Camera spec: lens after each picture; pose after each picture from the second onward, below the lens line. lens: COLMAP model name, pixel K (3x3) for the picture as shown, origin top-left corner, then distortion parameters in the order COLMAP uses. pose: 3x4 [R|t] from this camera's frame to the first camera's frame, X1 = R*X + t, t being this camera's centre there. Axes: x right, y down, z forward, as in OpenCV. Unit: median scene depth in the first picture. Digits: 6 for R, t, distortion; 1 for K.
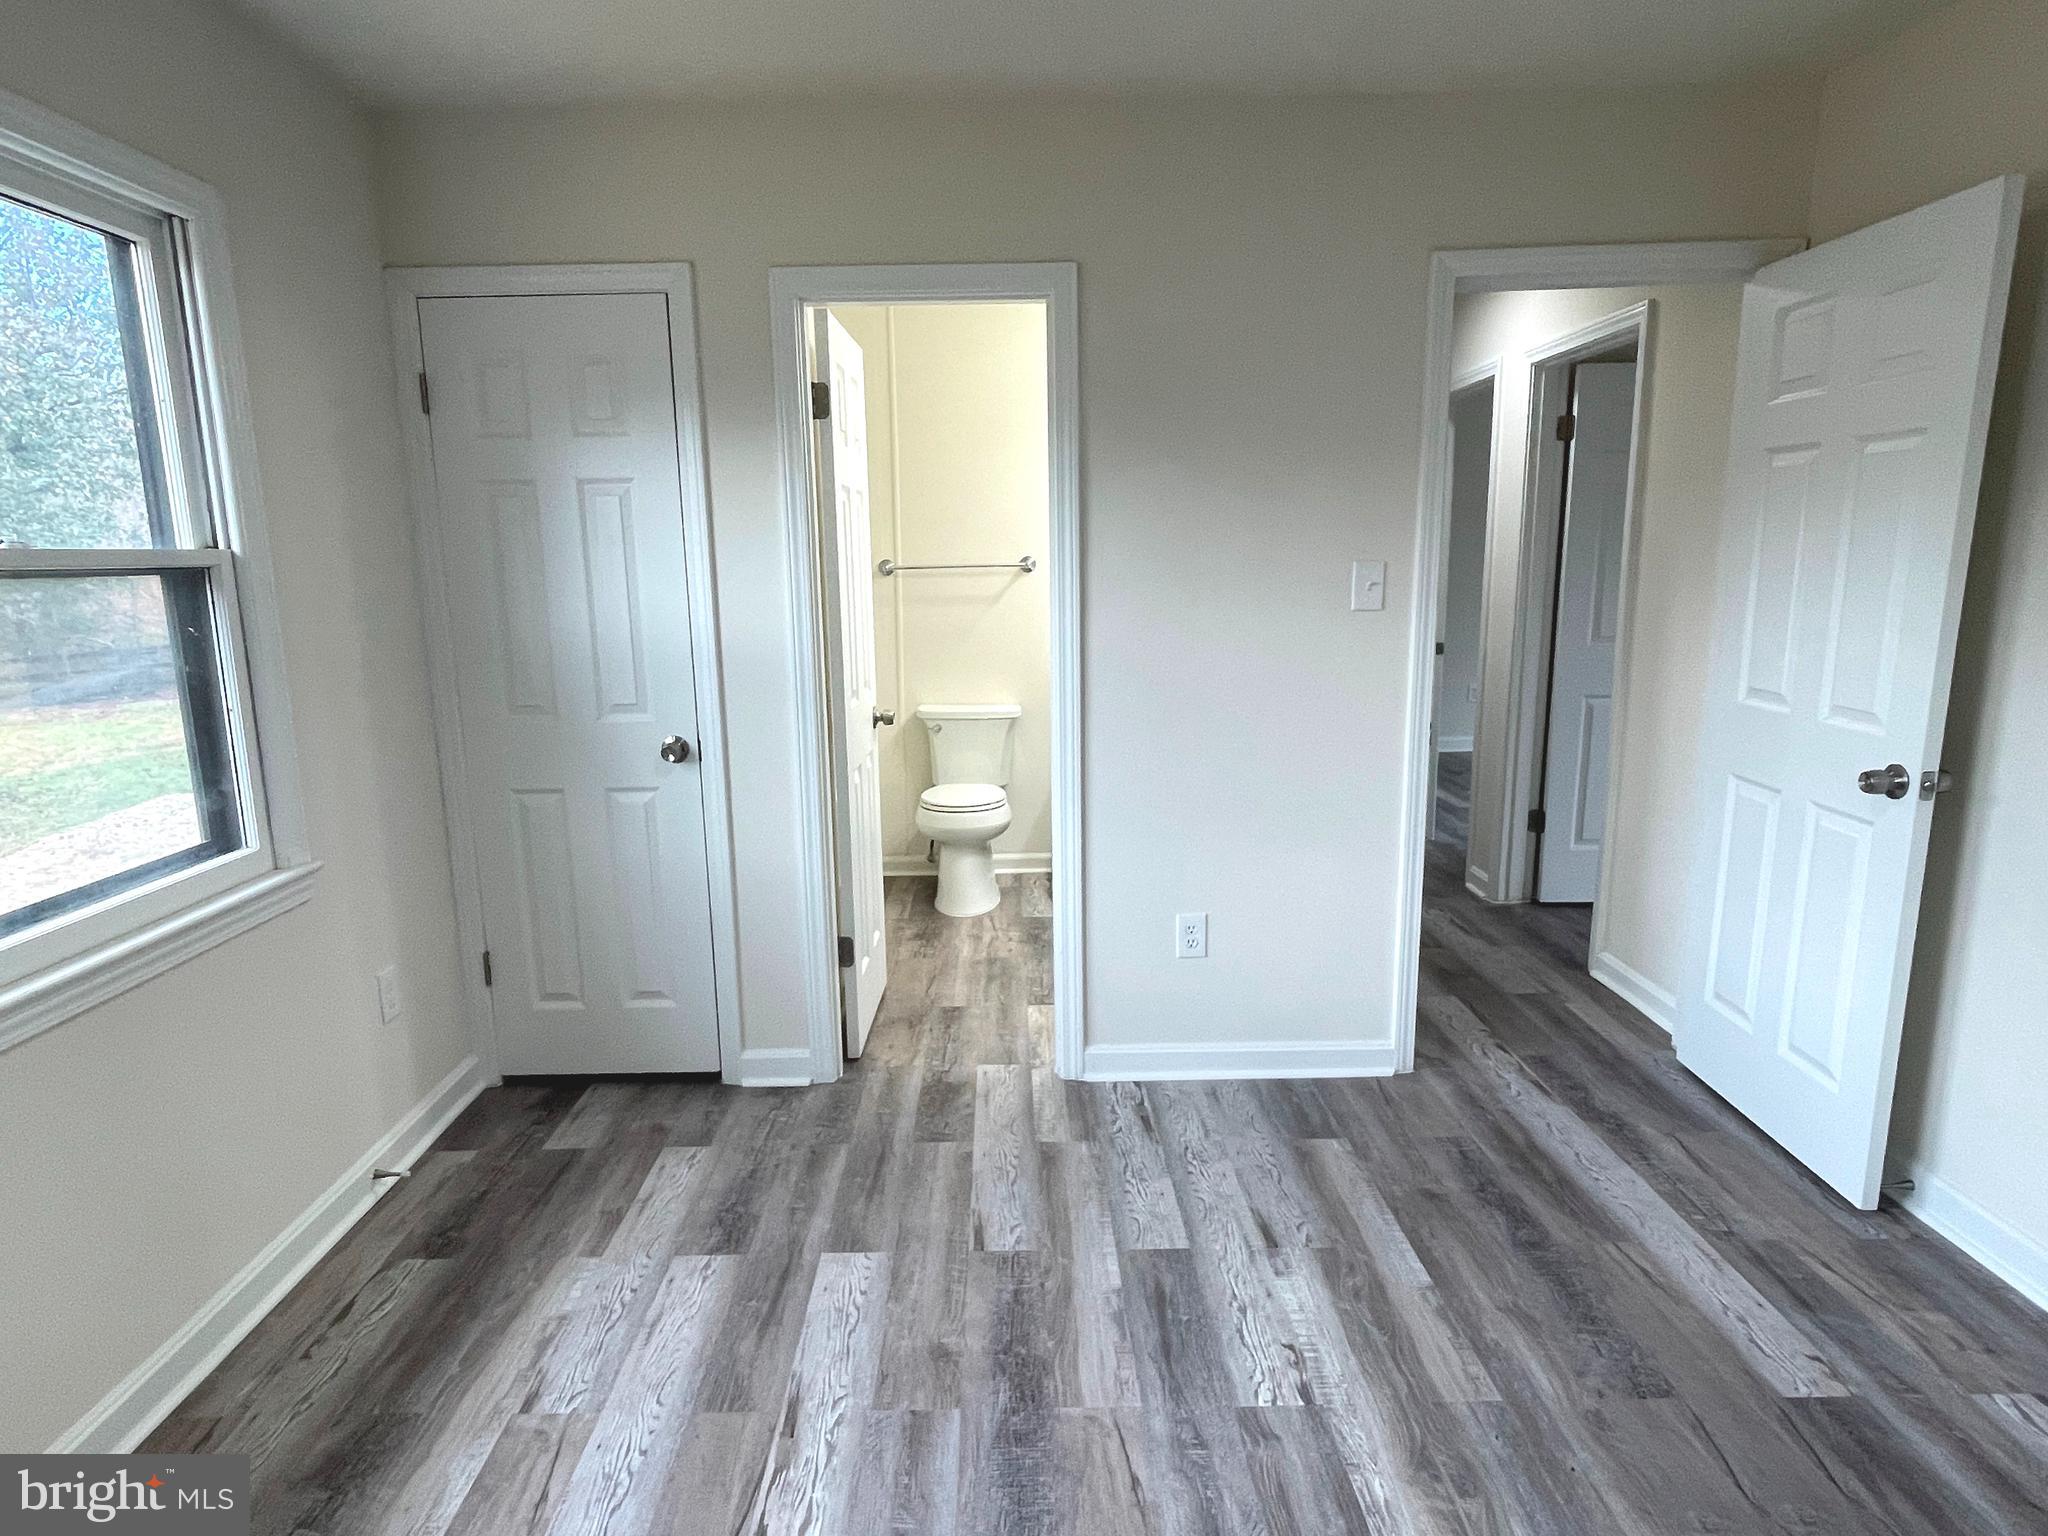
lens RADIAL K [[1204.6, 0, 1001.4], [0, 1204.6, 789.1], [0, 0, 1]] dist [0.000920, 0.002634]
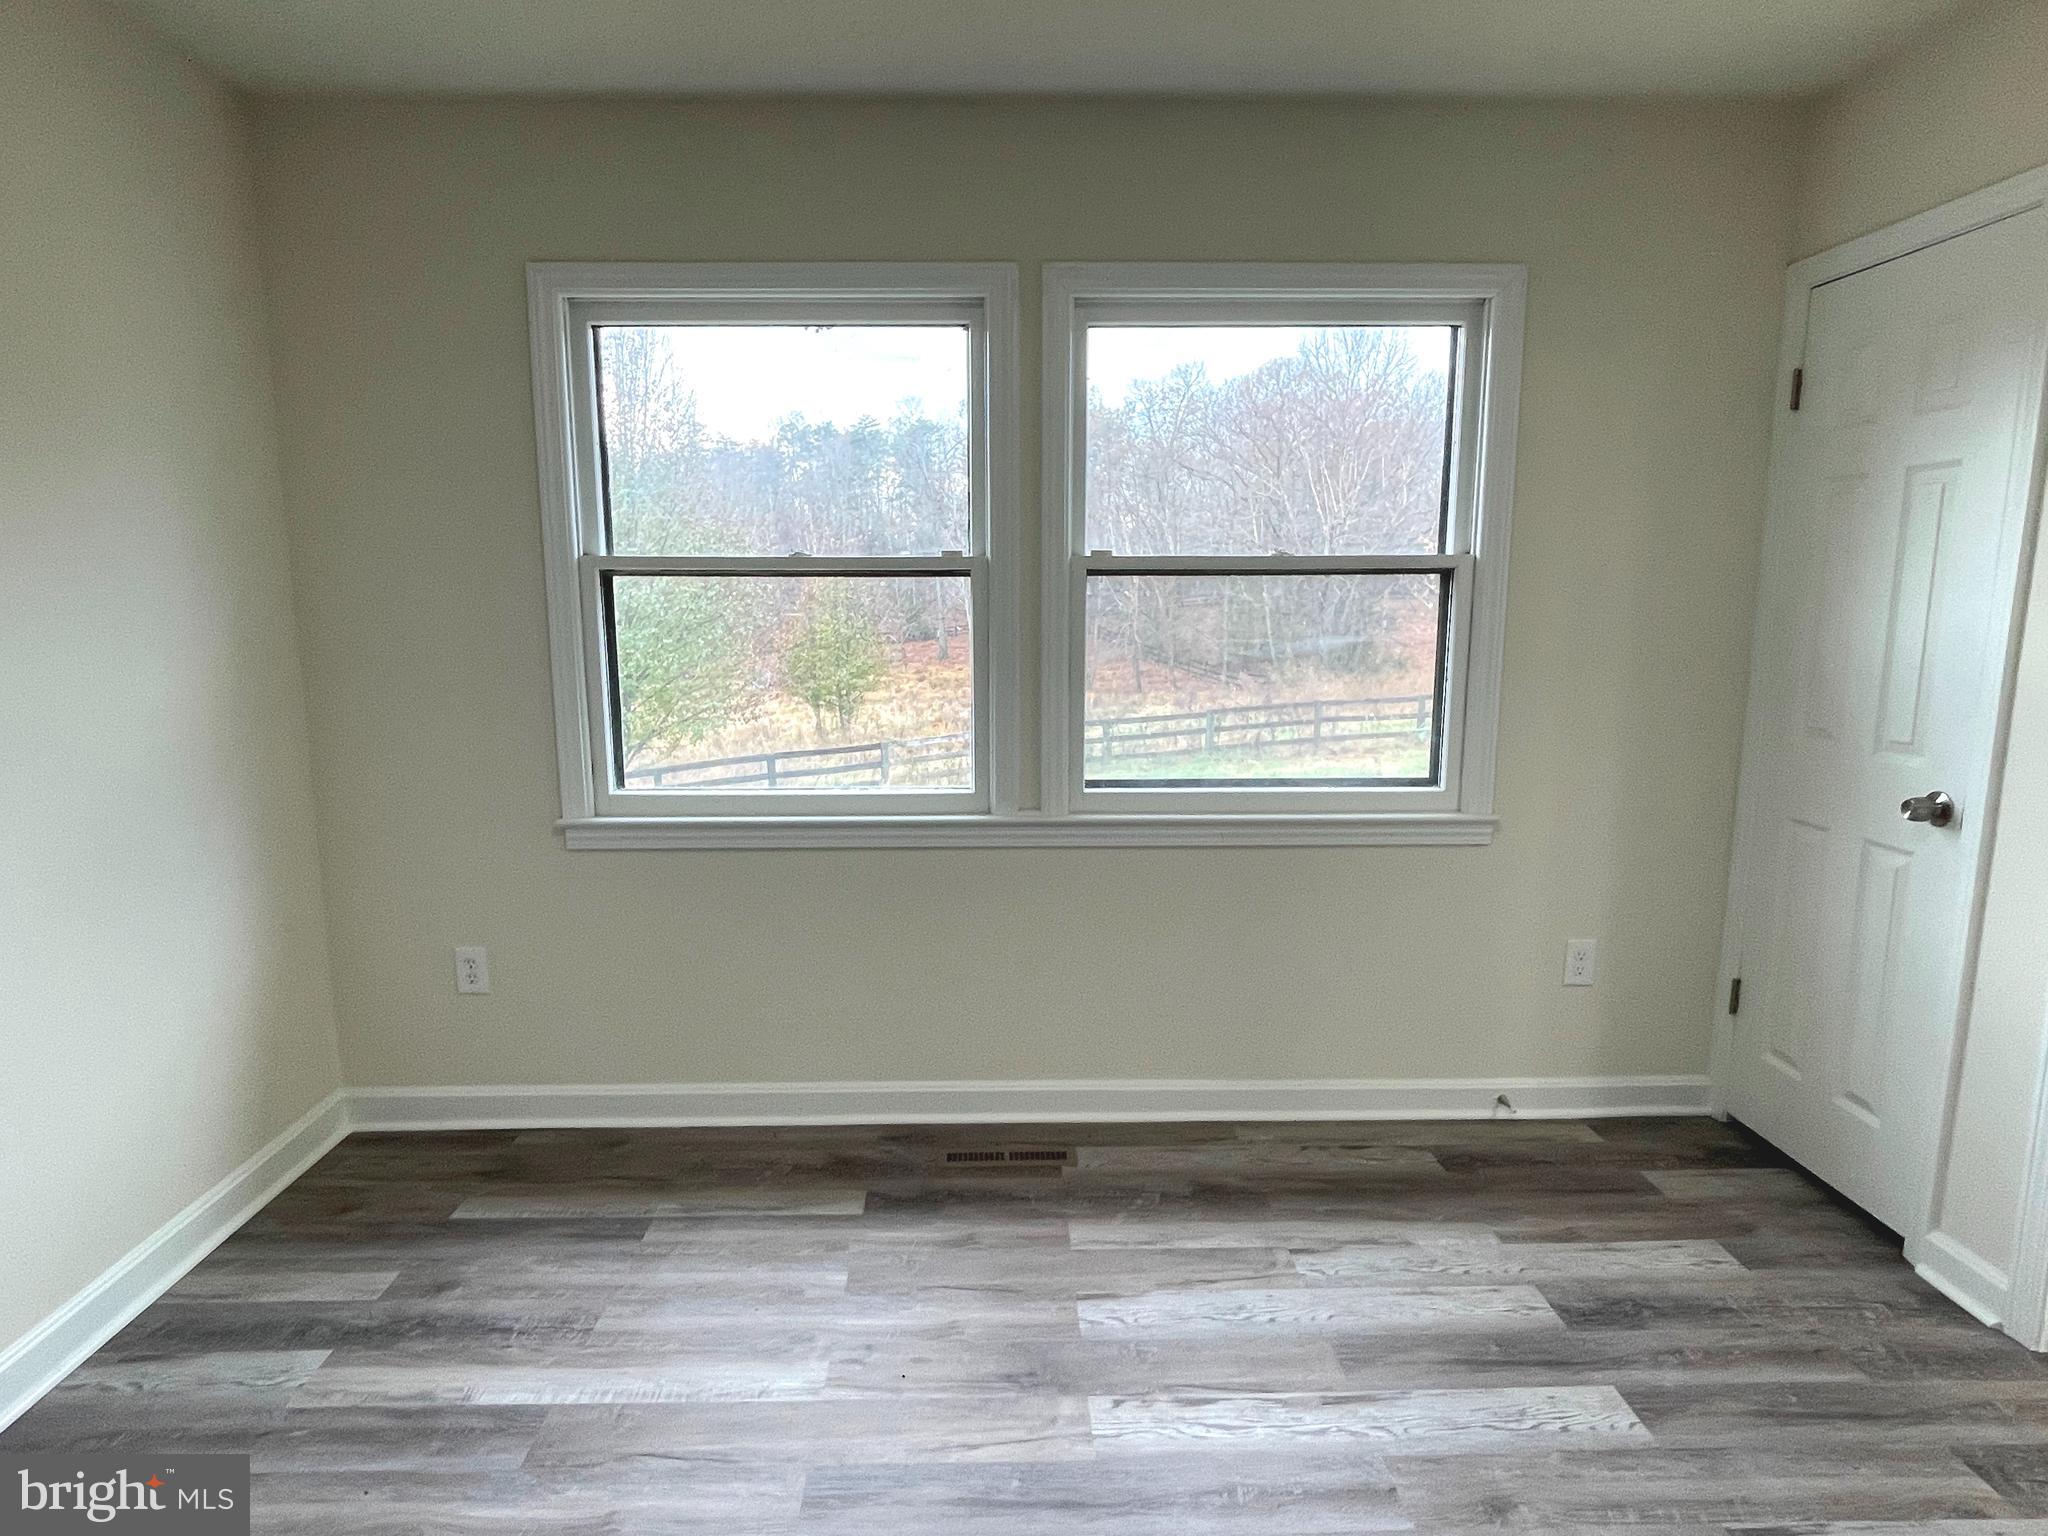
lens RADIAL K [[1204.6, 0, 1001.4], [0, 1204.6, 789.1], [0, 0, 1]] dist [0.000920, 0.002634]
pose [[0.004481, 0.183304, -0.983046, 0.550711], [-0.190350, 0.965238, 0.179115, -0.079450], [0.981706, 0.186320, 0.039218, 0.431363]]
